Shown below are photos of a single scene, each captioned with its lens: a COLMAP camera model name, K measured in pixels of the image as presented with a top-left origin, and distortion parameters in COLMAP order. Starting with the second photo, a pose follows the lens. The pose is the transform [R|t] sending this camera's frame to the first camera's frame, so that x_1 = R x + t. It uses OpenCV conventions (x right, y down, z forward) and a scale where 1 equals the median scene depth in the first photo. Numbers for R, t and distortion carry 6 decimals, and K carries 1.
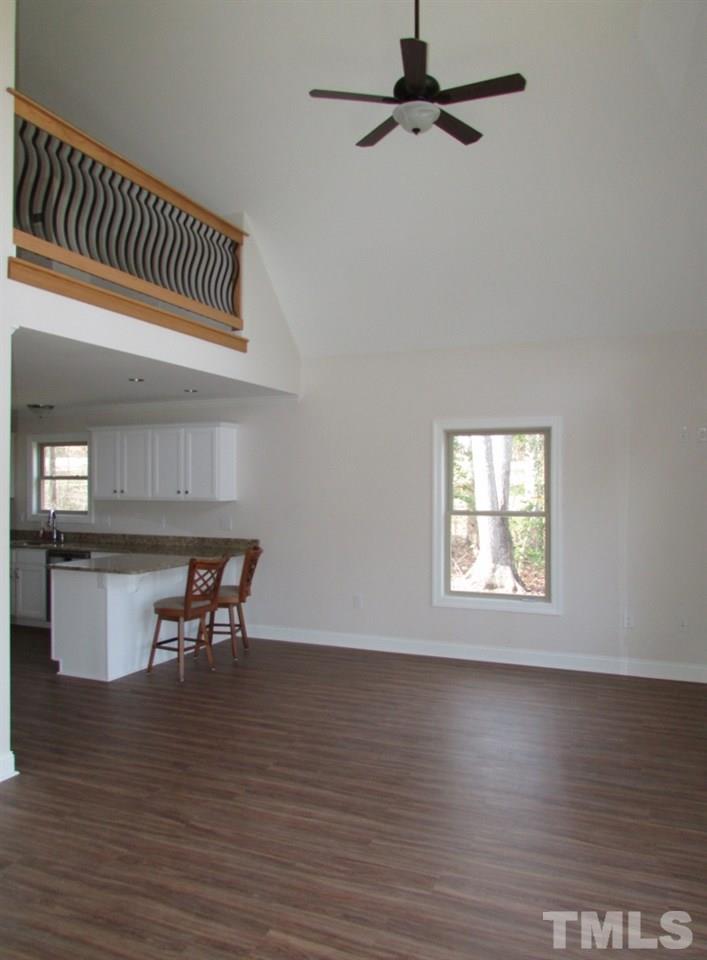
lens RADIAL K [[713.4, 0, 358.1], [0, 713.4, 479.5], [0, 0, 1]] dist [-0.026826, 0.008117]
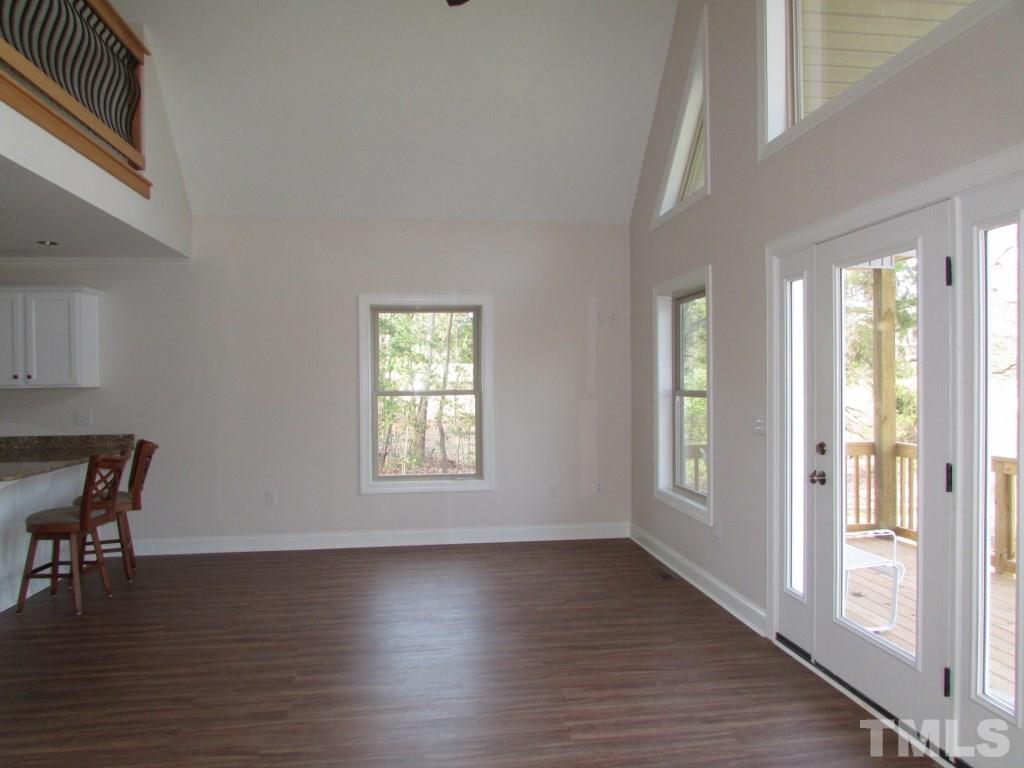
lens RADIAL K [[743.8, 0, 515.5], [0, 743.8, 388.6], [0, 0, 1]] dist [-0.022403, 0.008869]
pose [[0.861631, -0.017852, 0.507221, -0.223539], [0.012342, 0.999823, 0.014223, 0.029762], [-0.507385, -0.005995, 0.861698, 0.062981]]
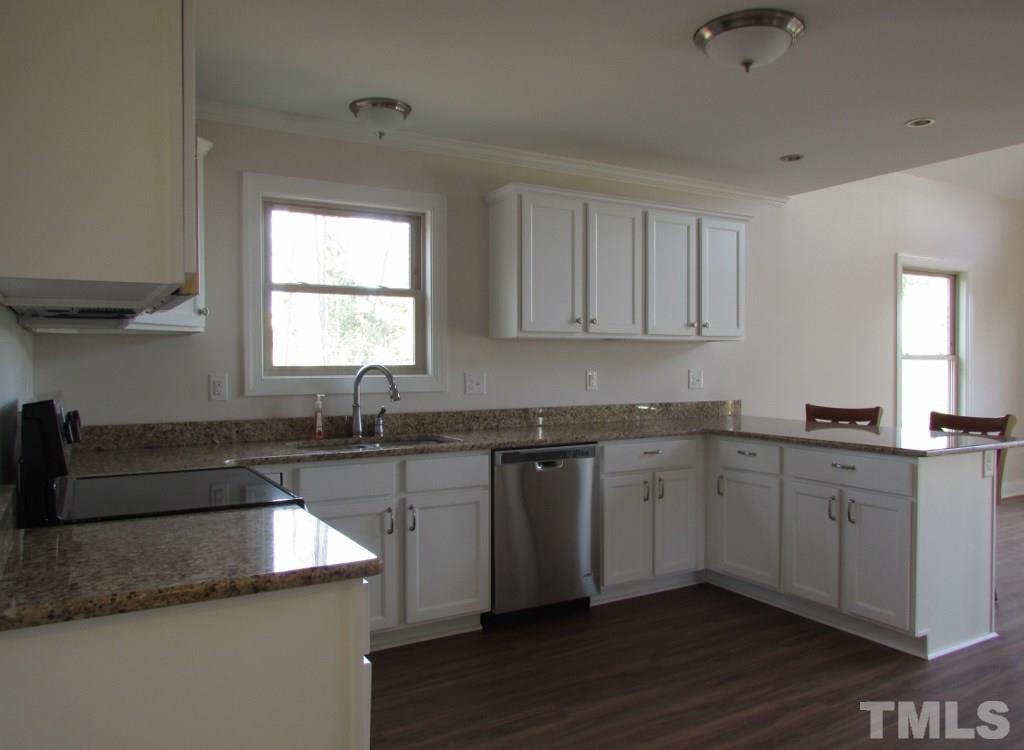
lens RADIAL K [[760.9, 0, 512.3], [0, 760.9, 376.3], [0, 0, 1]] dist [-0.026826, 0.008117]
pose [[0.596082, -0.024860, 0.802539, -0.980693], [-0.004005, 0.999416, 0.033933, 0.045543], [-0.802914, -0.023441, 0.595634, 0.873302]]
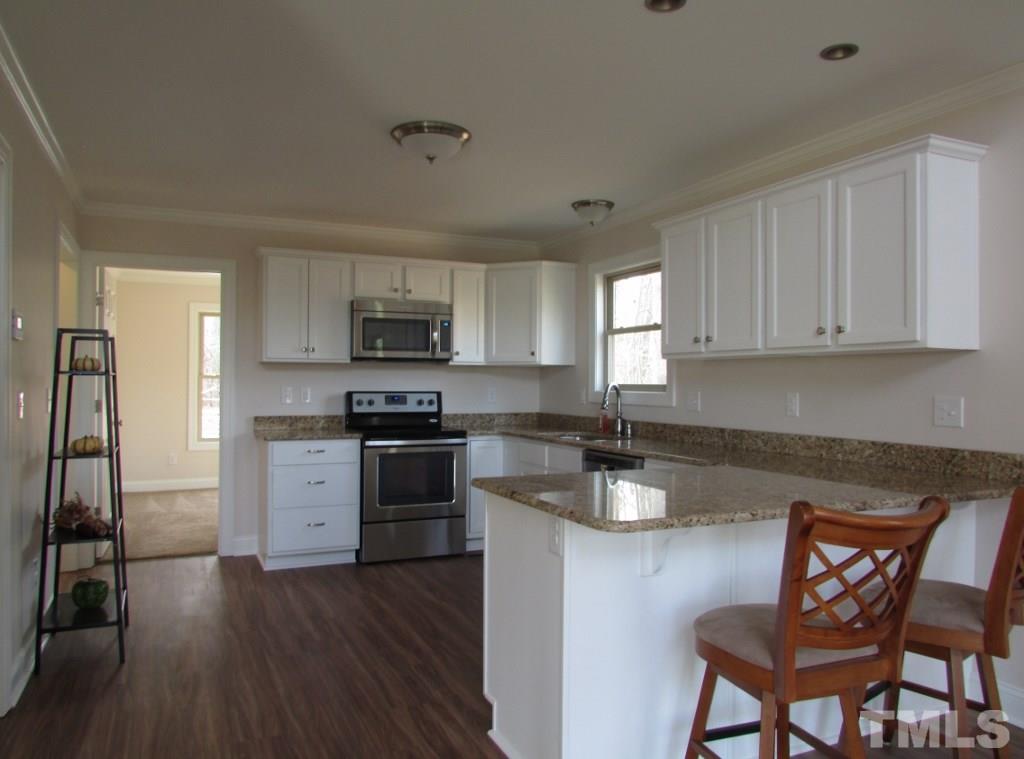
lens RADIAL K [[743.8, 0, 510.5], [0, 743.8, 379.1], [0, 0, 1]] dist [-0.022403, 0.008869]
pose [[0.741979, 0.001713, -0.670421, -0.108688], [-0.006727, 0.999965, -0.004890, 0.057854], [0.670389, 0.008138, 0.741965, 0.641896]]
